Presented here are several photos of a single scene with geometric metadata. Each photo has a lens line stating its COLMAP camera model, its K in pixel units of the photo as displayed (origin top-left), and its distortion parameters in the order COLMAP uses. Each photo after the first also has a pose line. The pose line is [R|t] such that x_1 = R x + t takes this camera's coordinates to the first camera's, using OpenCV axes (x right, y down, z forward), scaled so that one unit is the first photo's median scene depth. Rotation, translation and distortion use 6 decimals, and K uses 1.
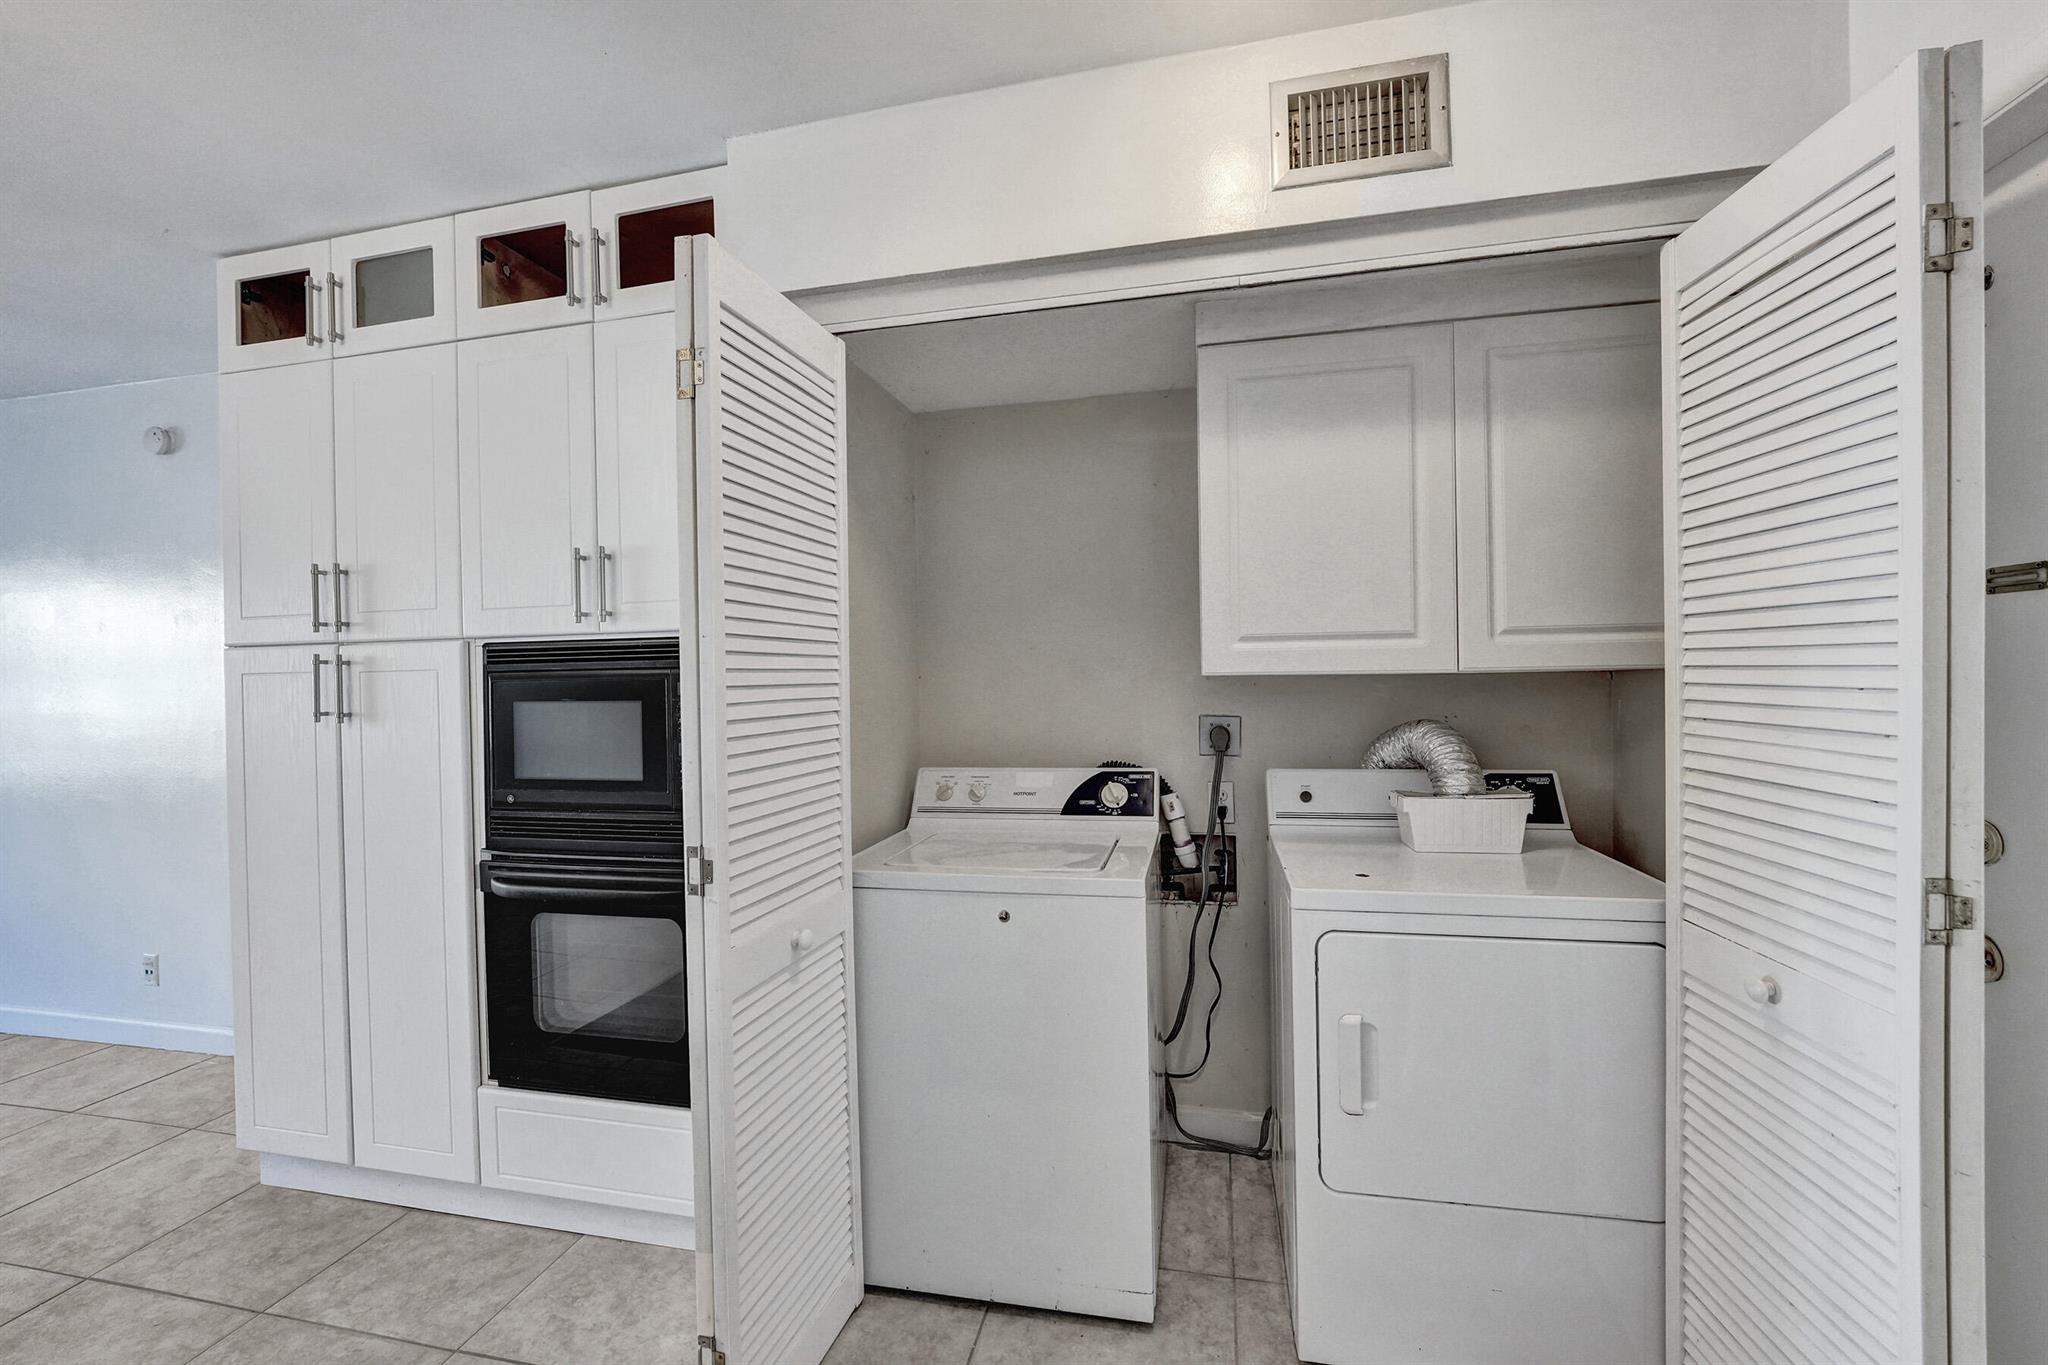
lens RADIAL K [[822.6, 0, 1027.0], [0, 822.6, 675.5], [0, 0, 1]] dist [-0.002012, 0.000053]
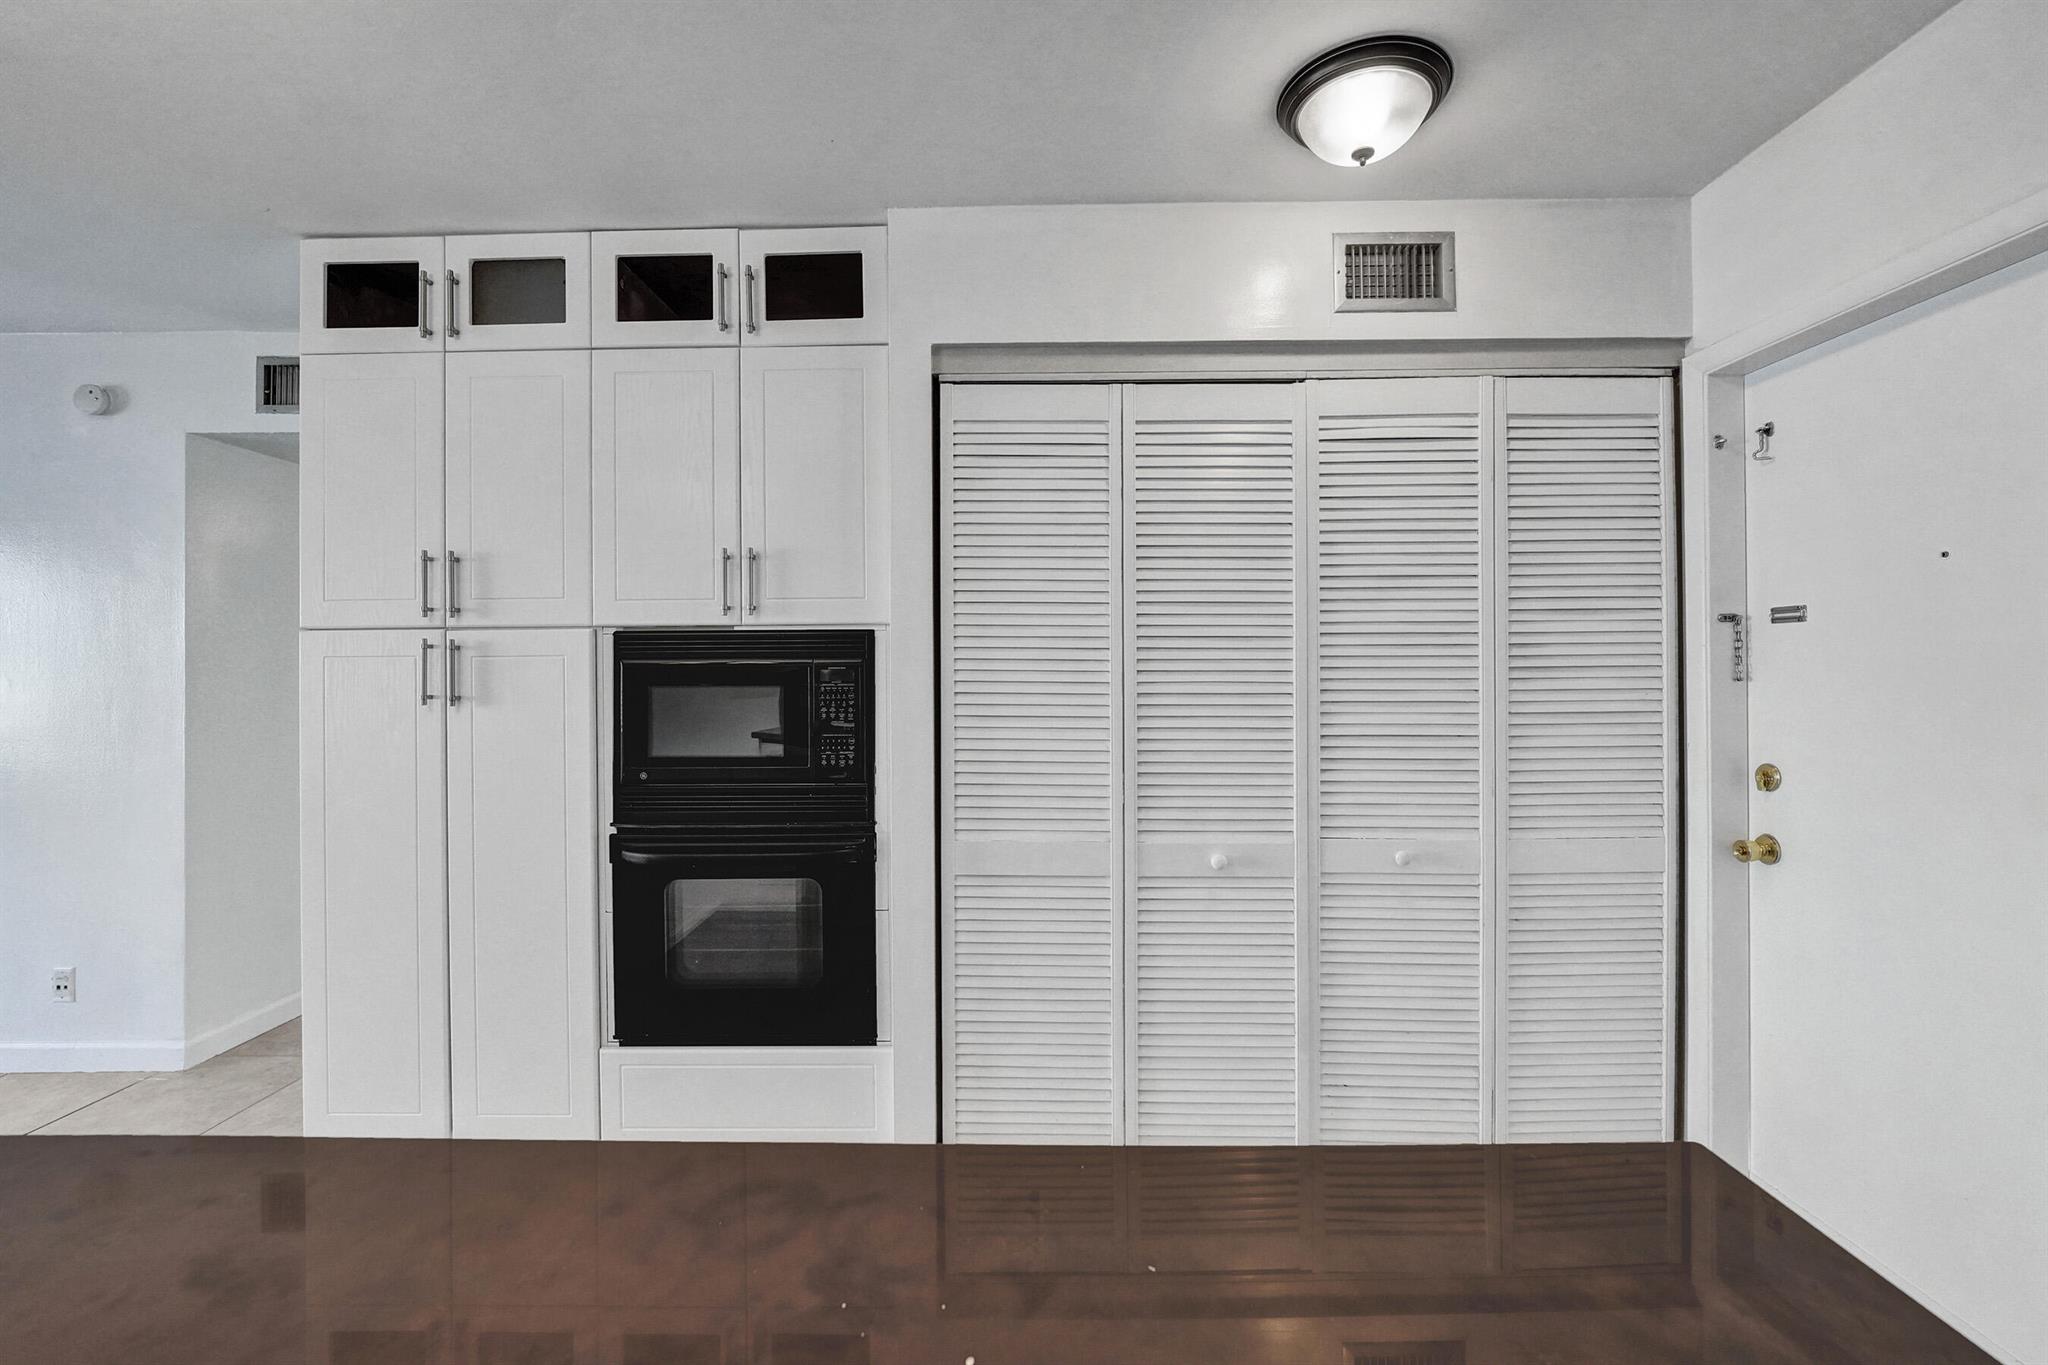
lens RADIAL K [[822.6, 0, 1027.0], [0, 822.6, 675.5], [0, 0, 1]] dist [-0.002012, 0.000053]
pose [[0.977745, 0.013558, 0.209357, -0.357760], [-0.011987, 0.999890, -0.008774, 0.020860], [-0.209453, 0.006070, 0.977800, -0.164512]]
